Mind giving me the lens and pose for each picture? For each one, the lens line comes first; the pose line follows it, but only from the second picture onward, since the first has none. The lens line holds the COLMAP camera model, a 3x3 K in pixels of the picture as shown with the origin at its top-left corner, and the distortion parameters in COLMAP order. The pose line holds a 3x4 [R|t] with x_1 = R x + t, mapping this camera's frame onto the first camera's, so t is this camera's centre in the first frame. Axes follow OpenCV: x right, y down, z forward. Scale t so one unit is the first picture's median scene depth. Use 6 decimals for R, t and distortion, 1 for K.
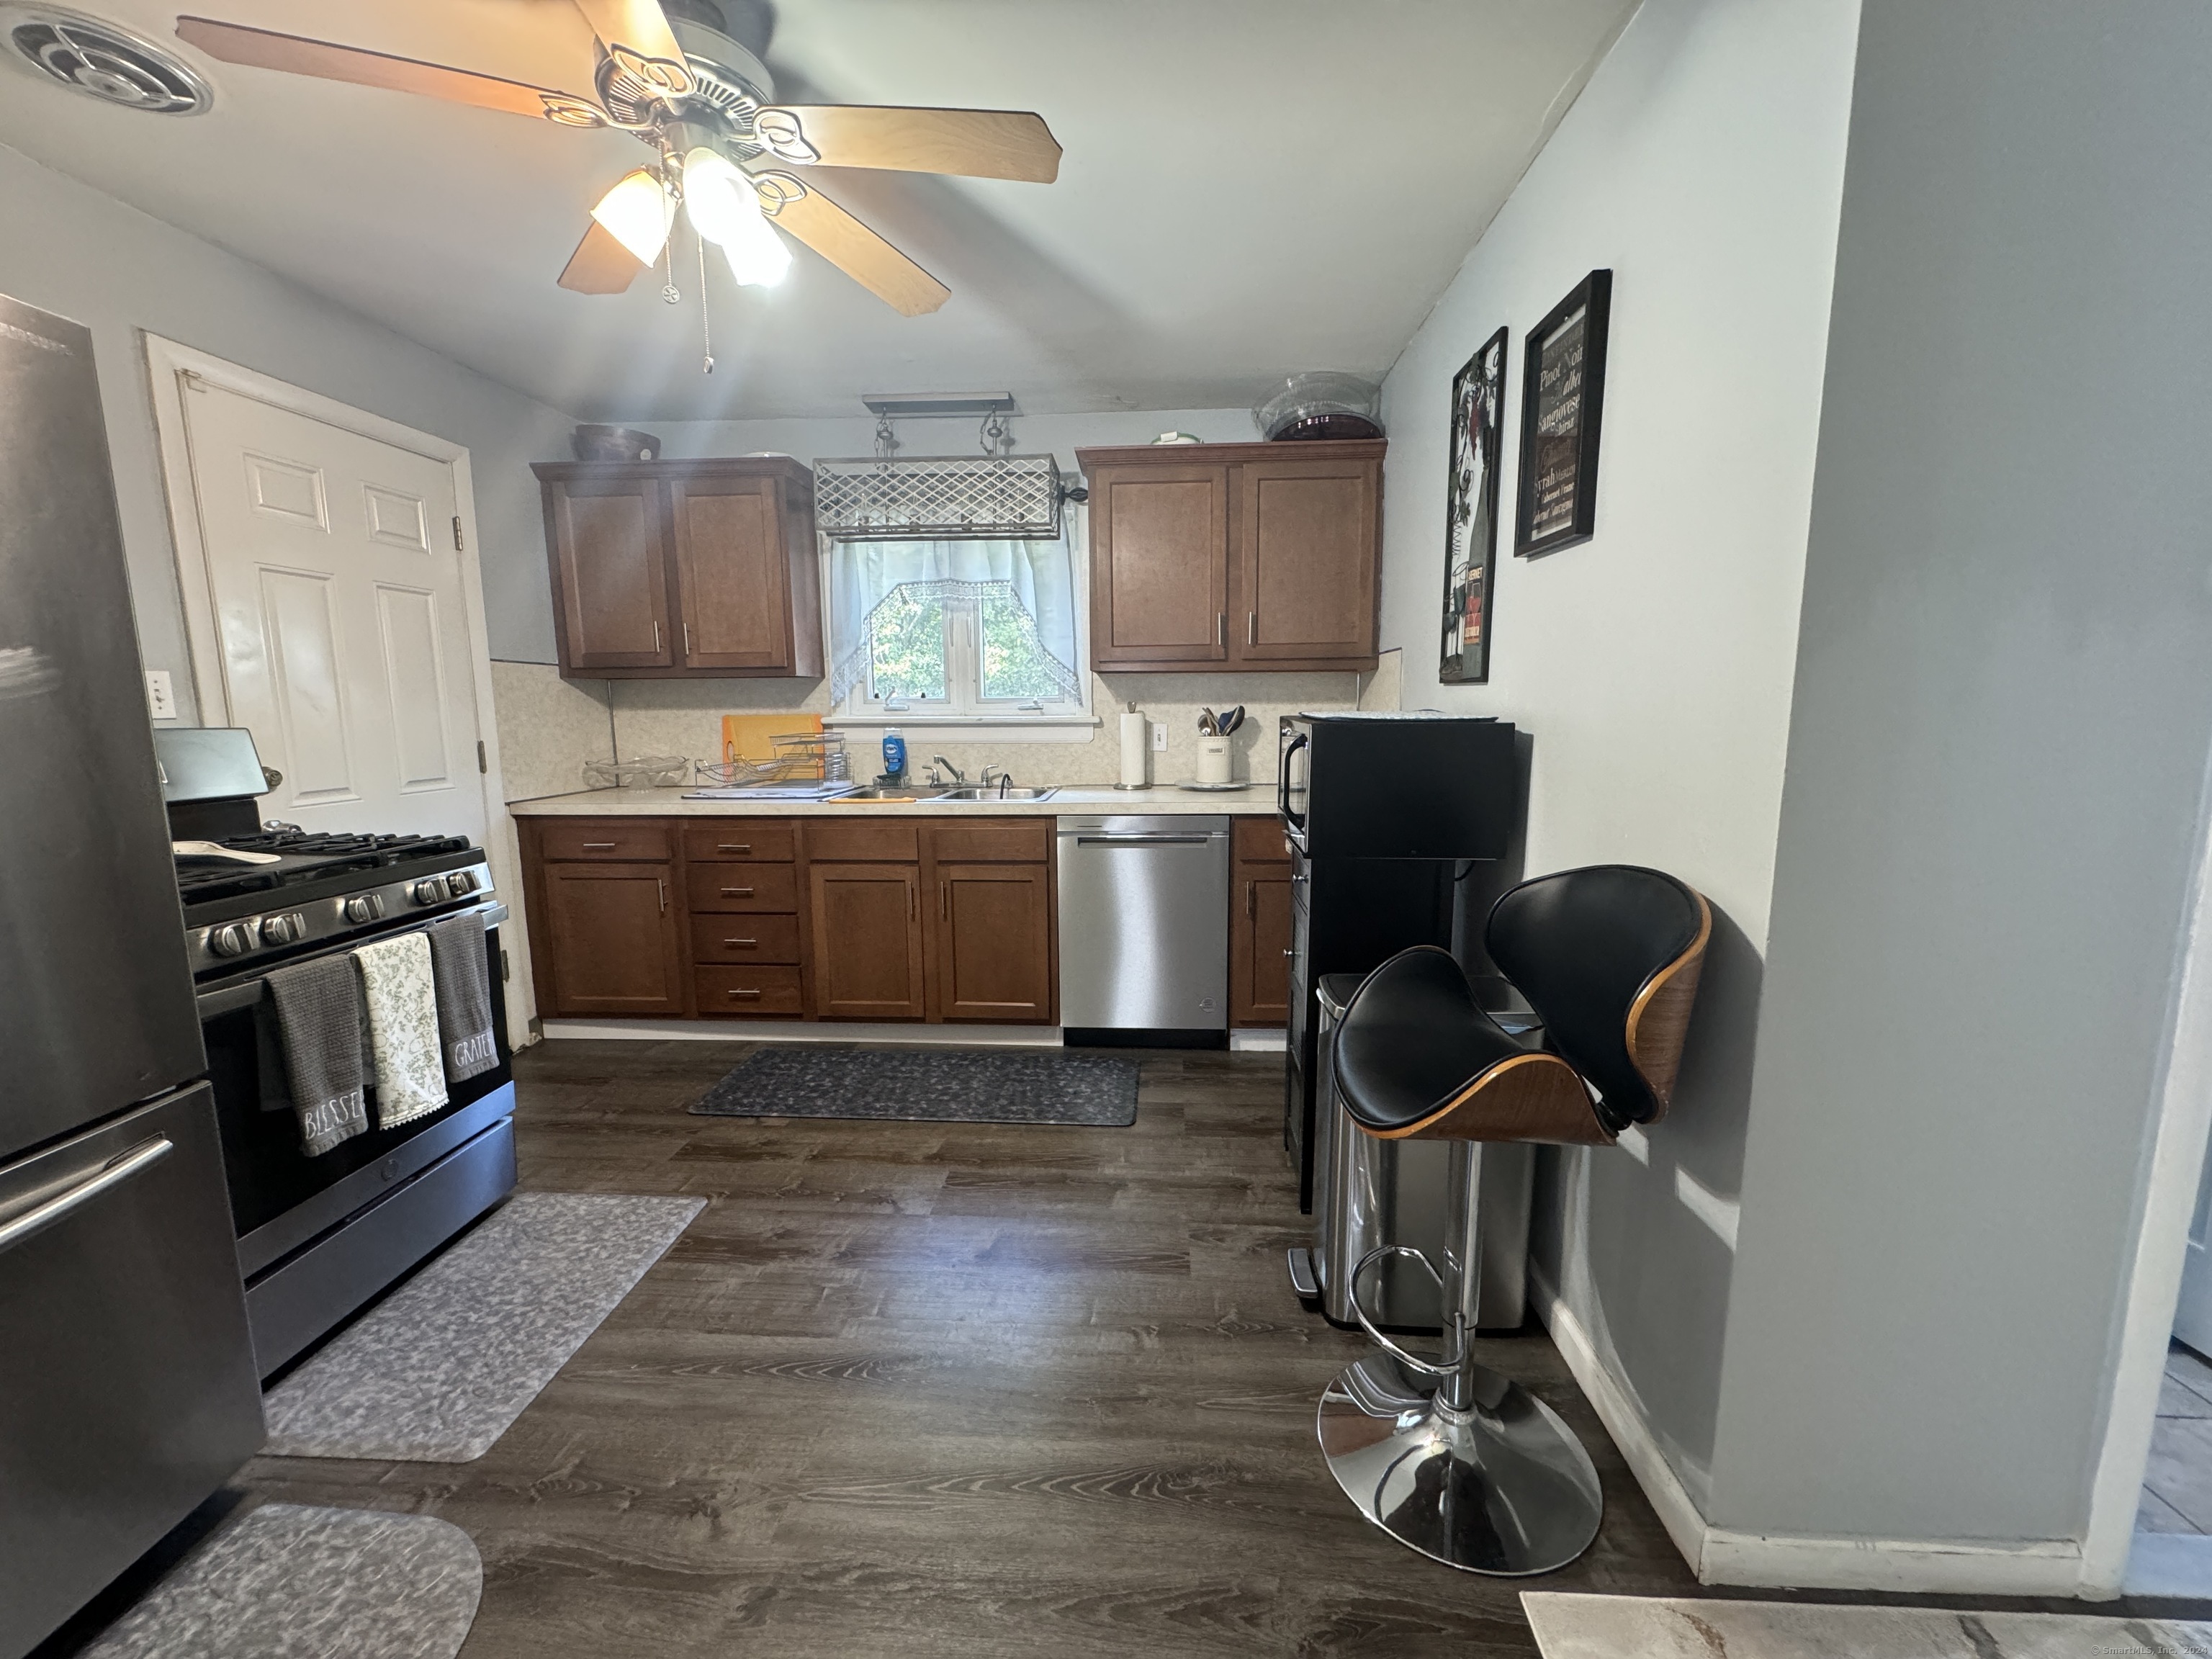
lens RADIAL K [[883.0, 0, 1107.2], [0, 883.0, 829.0], [0, 0, 1]] dist [-0.000291, 0.000153]
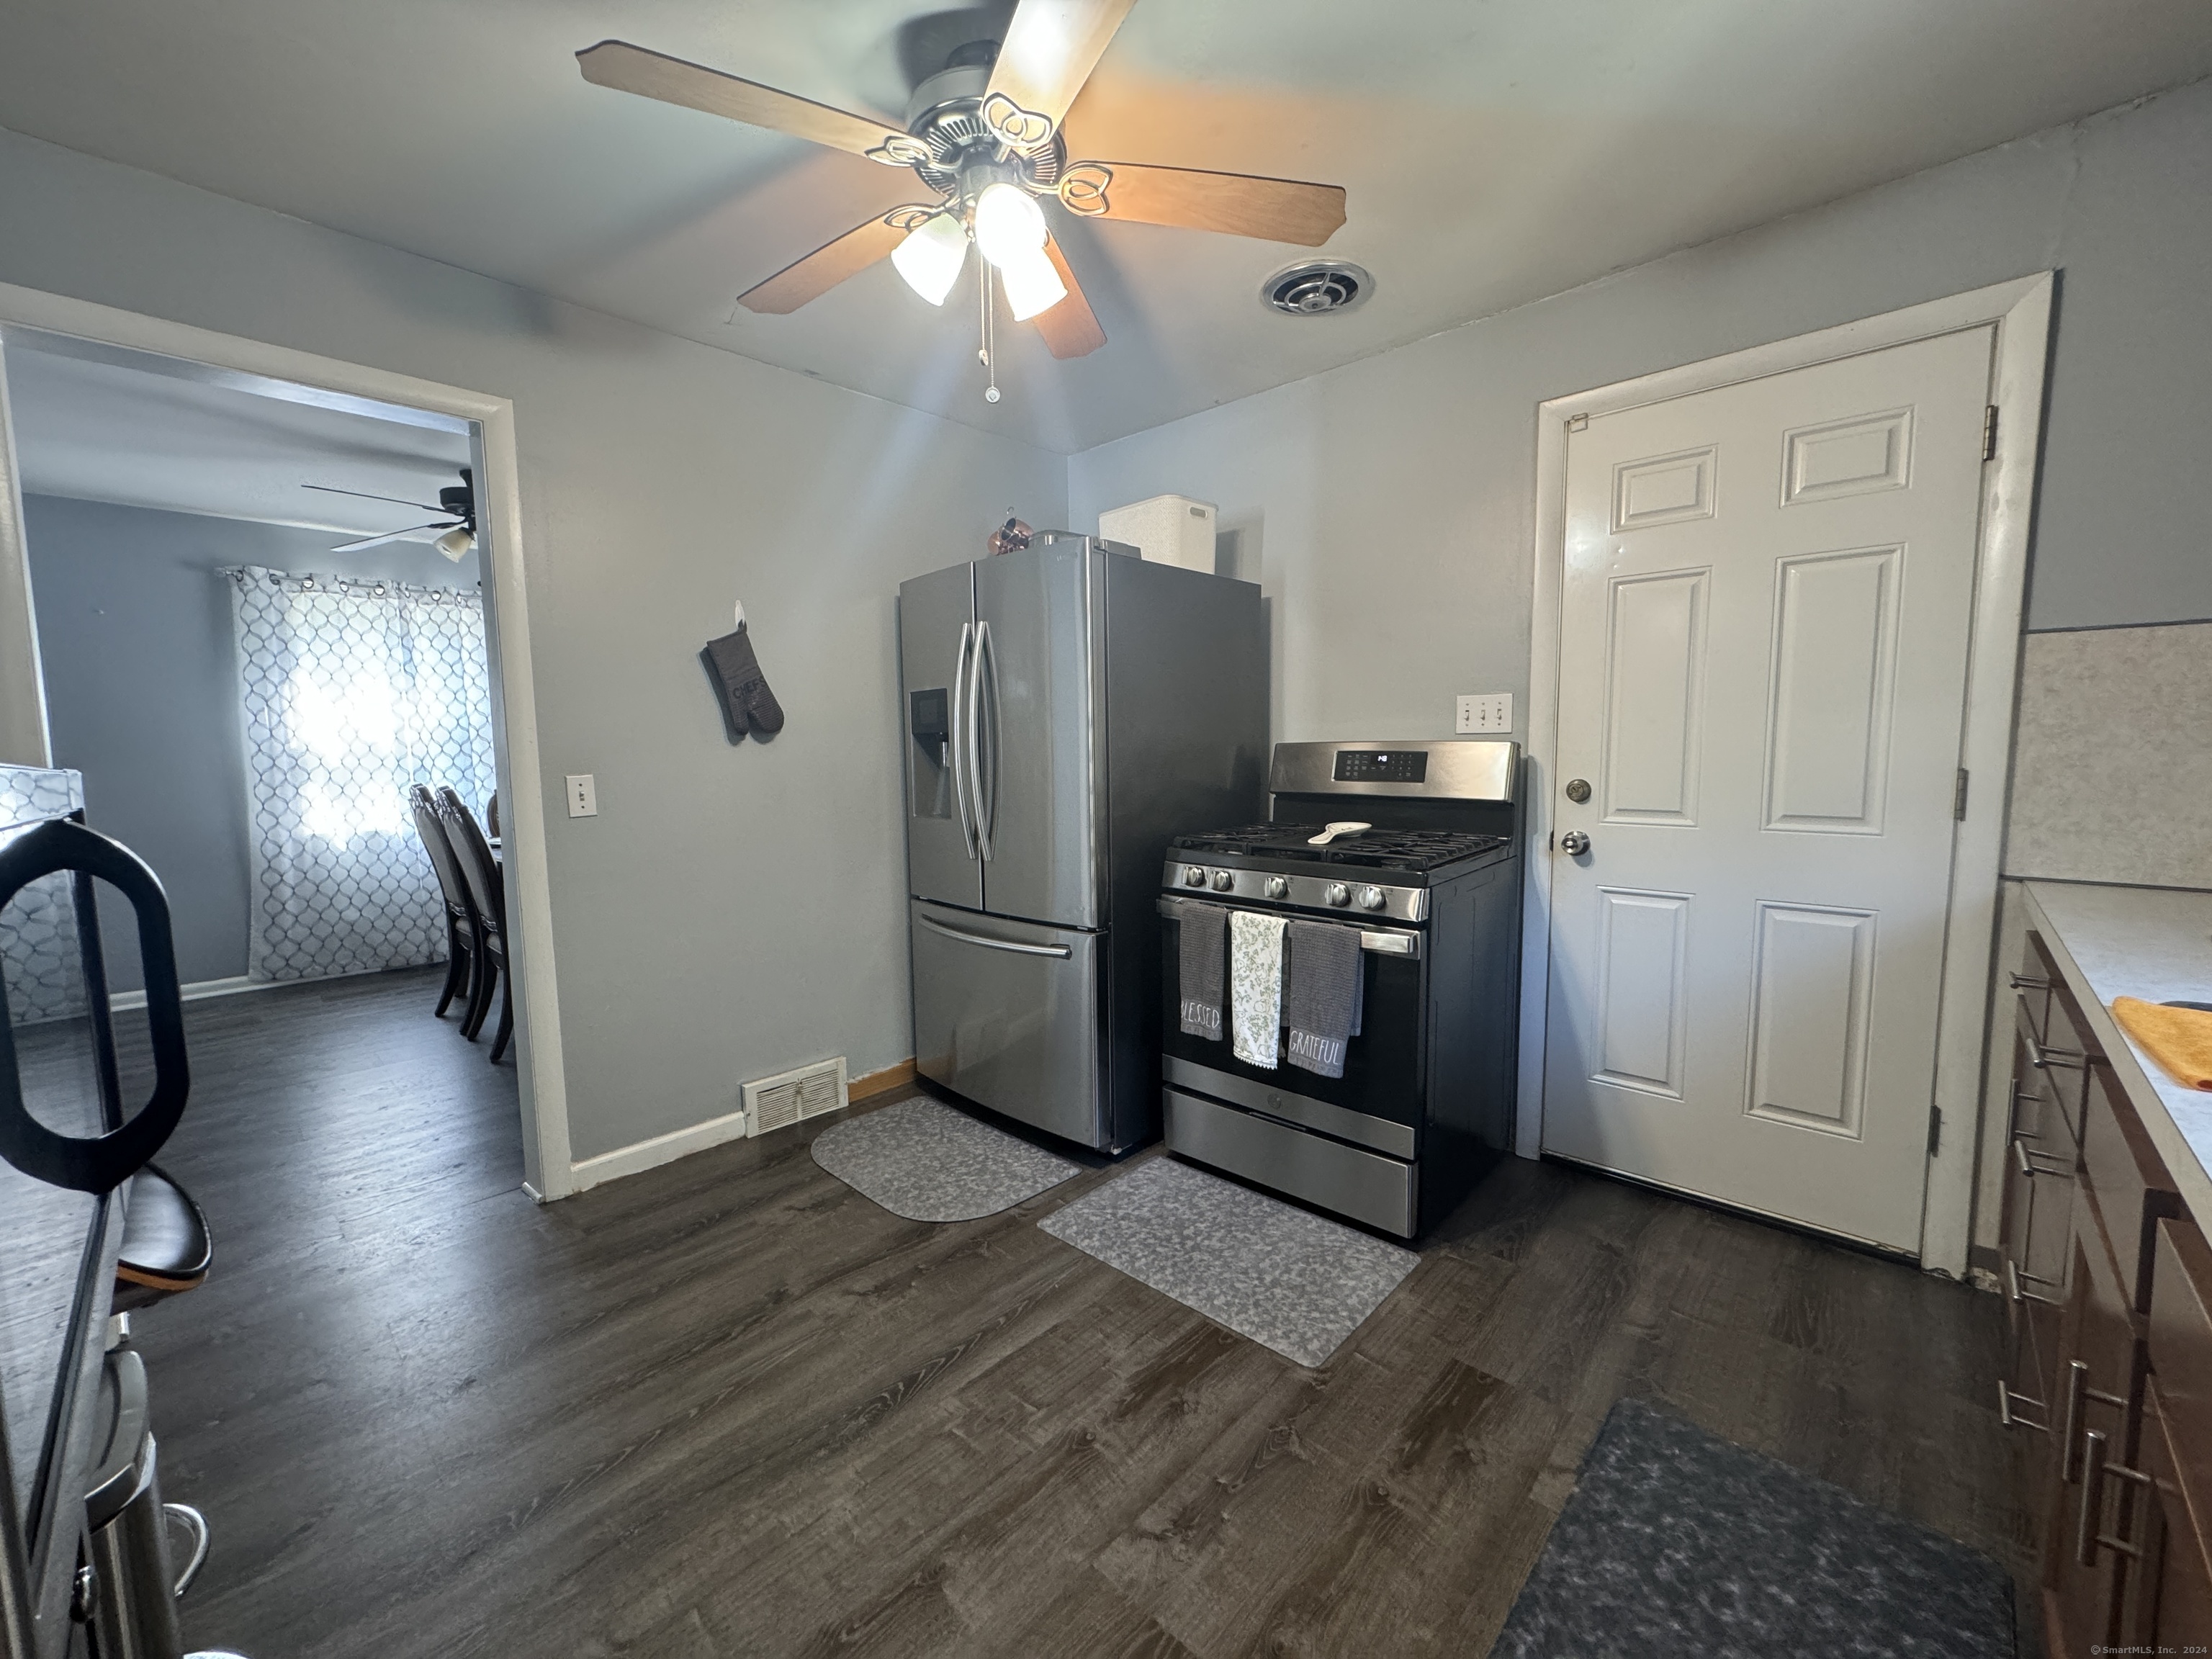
lens RADIAL K [[883.0, 0, 1108.0], [0, 883.0, 831.0], [0, 0, 1]] dist [-0.000291, 0.000153]
pose [[-0.638591, 0.089762, -0.764294, 0.196674], [-0.089077, 0.977876, 0.189272, -0.157878], [0.764374, 0.188948, -0.616467, 1.228780]]
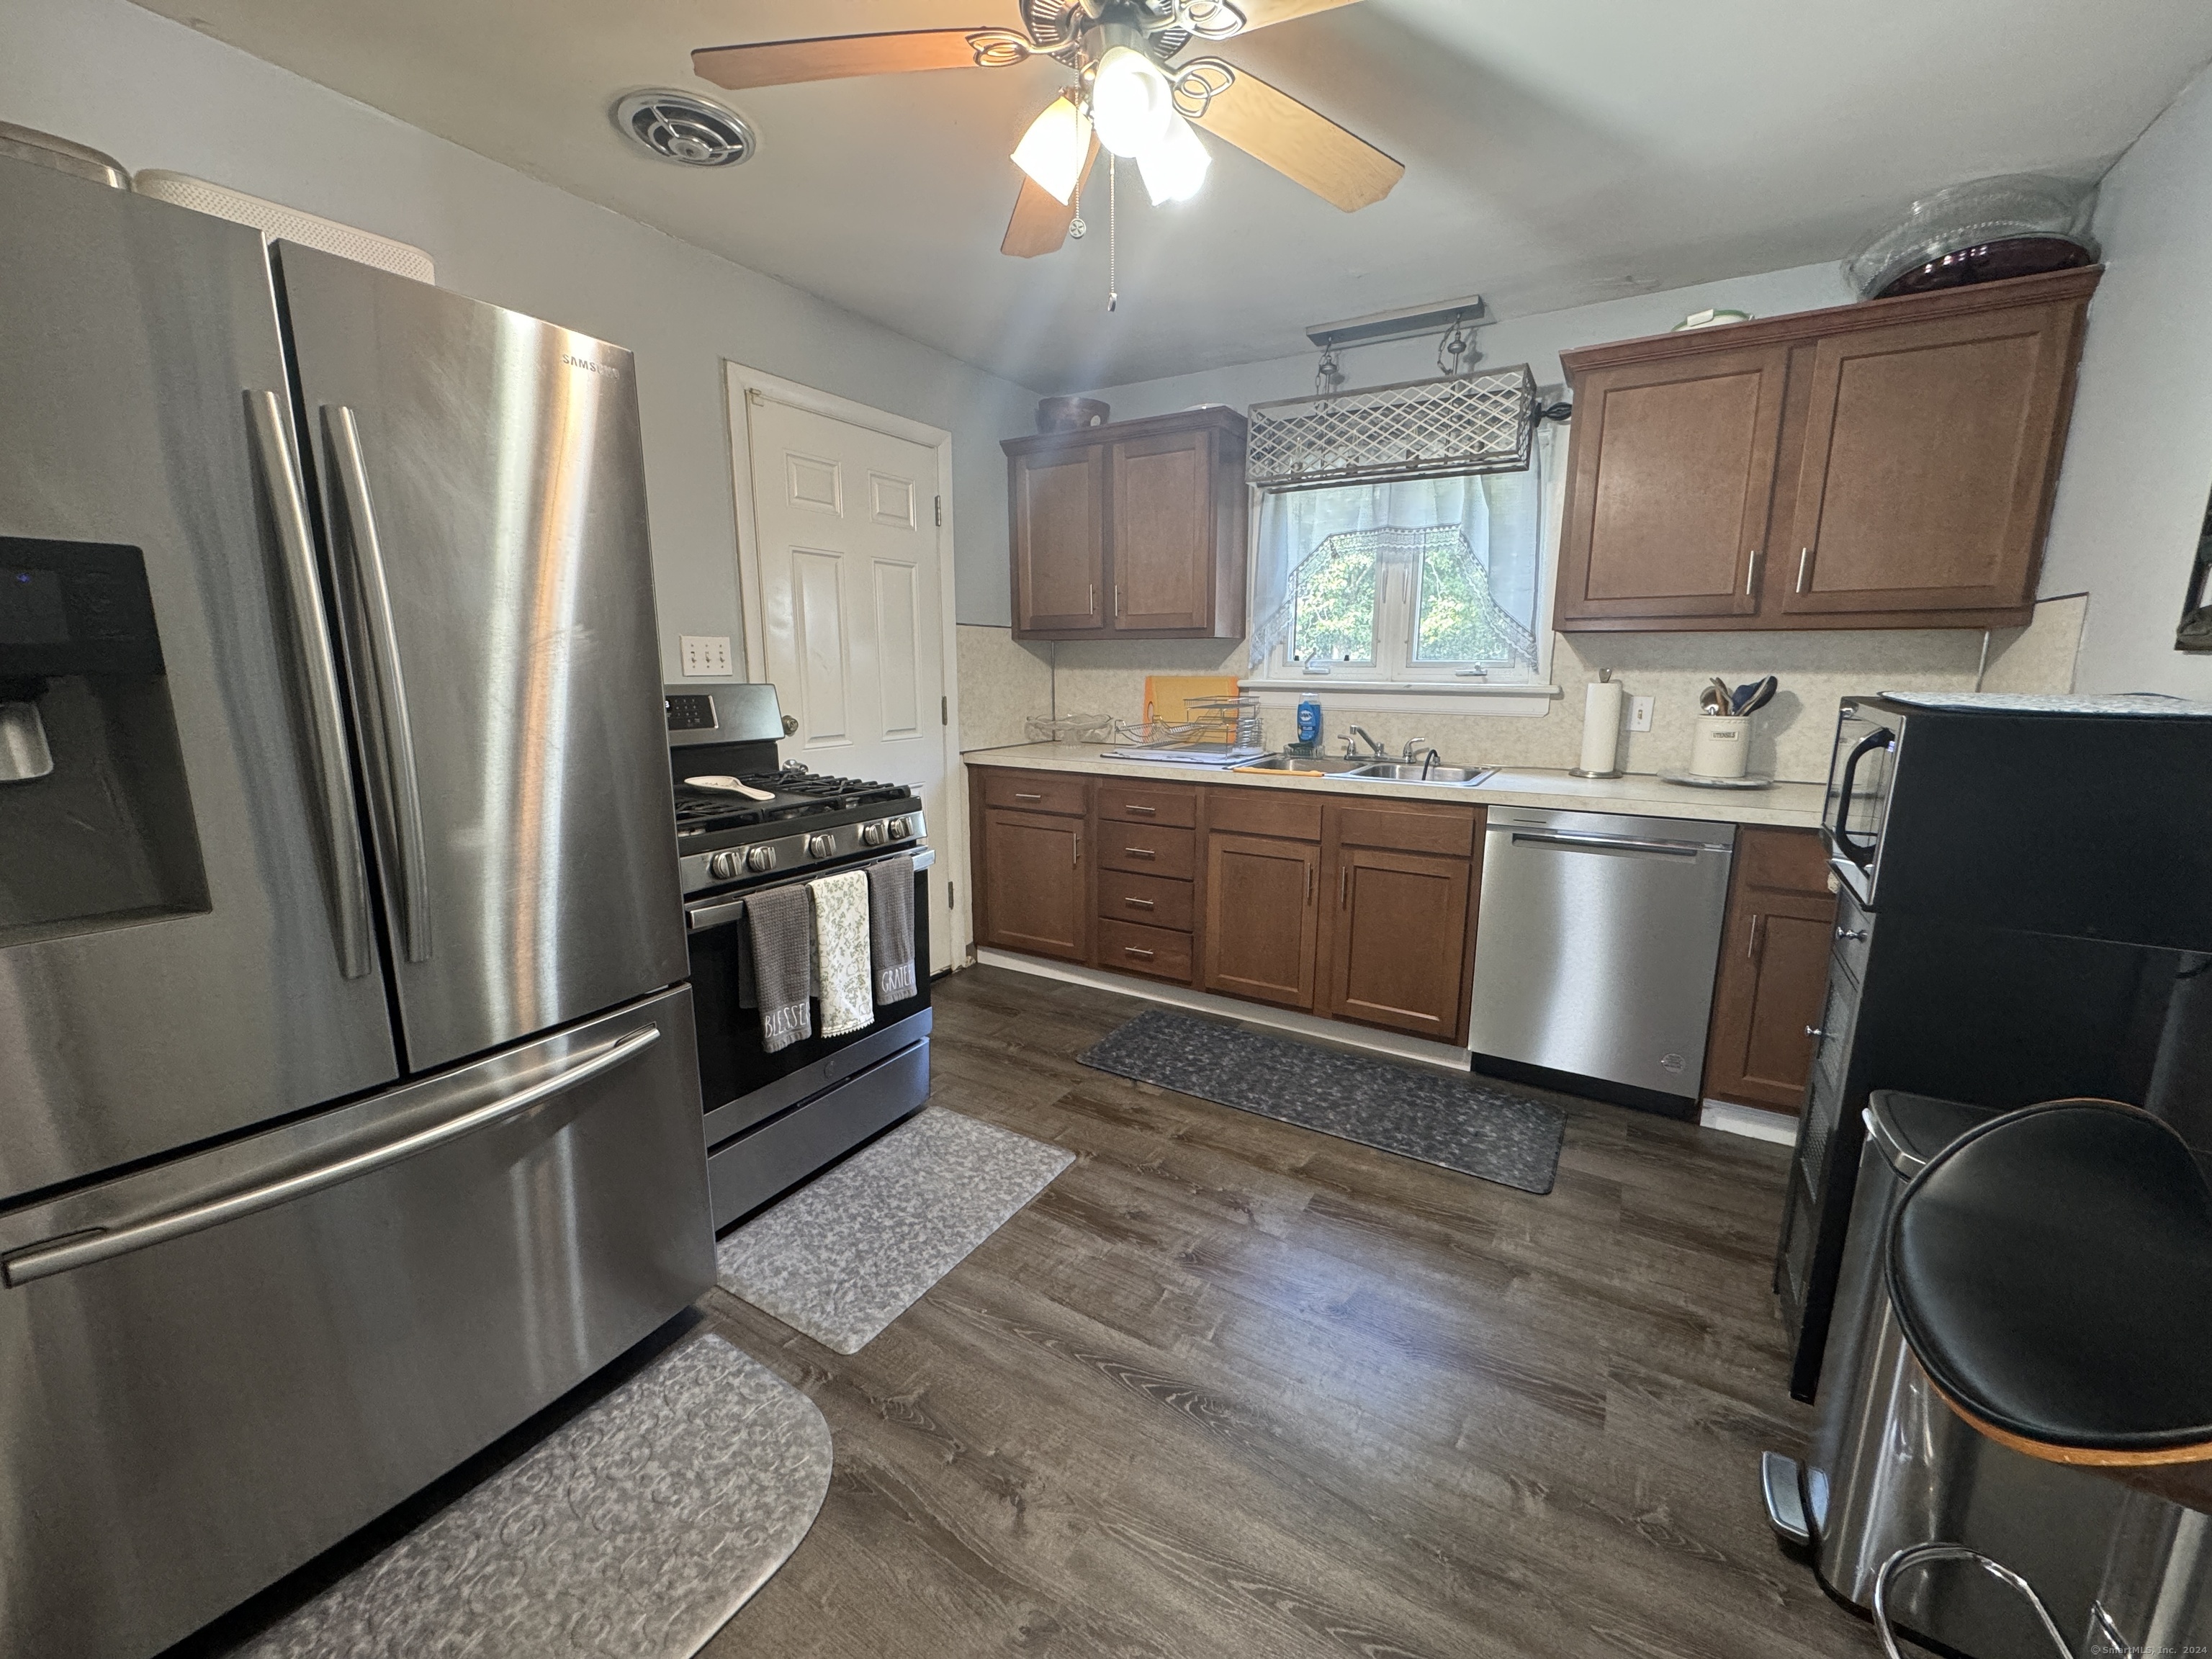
lens RADIAL K [[883.0, 0, 1108.4], [0, 883.0, 829.3], [0, 0, 1]] dist [-0.000291, 0.000153]
pose [[0.885447, 0.096639, -0.454581, 0.009456], [-0.074447, 0.995004, 0.066519, -0.028050], [0.458738, -0.025057, 0.888218, 0.114719]]
